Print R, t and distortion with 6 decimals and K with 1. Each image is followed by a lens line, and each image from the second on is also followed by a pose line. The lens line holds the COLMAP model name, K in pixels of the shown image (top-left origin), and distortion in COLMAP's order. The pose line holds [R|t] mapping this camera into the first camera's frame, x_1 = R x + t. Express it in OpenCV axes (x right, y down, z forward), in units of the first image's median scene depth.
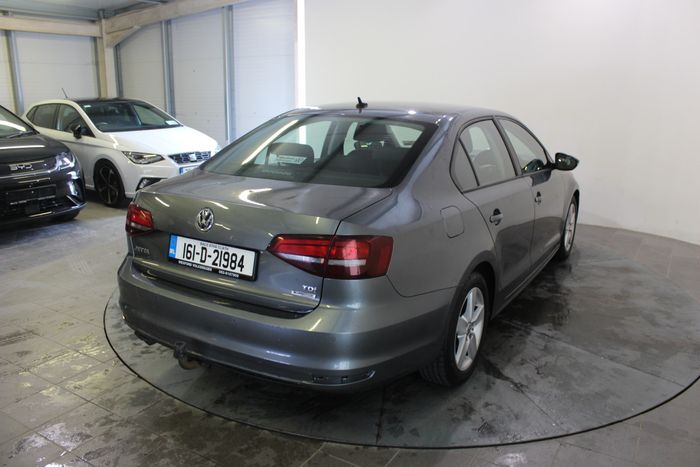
lens RADIAL K [[591.1, 0, 350.0], [0, 591.1, 233.5], [0, 0, 1]] dist [-0.175938, 0.212631]
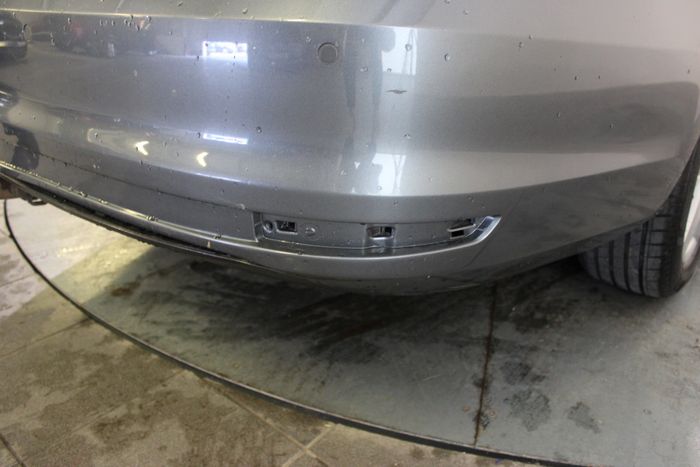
lens RADIAL K [[591.1, 0, 350.0], [0, 591.1, 233.5], [0, 0, 1]] dist [-0.175938, 0.212631]
pose [[0.988294, 0.062531, -0.139156, 0.004395], [-0.038232, 0.984548, 0.170891, 0.064531], [0.147692, -0.163570, 0.975414, 0.237412]]
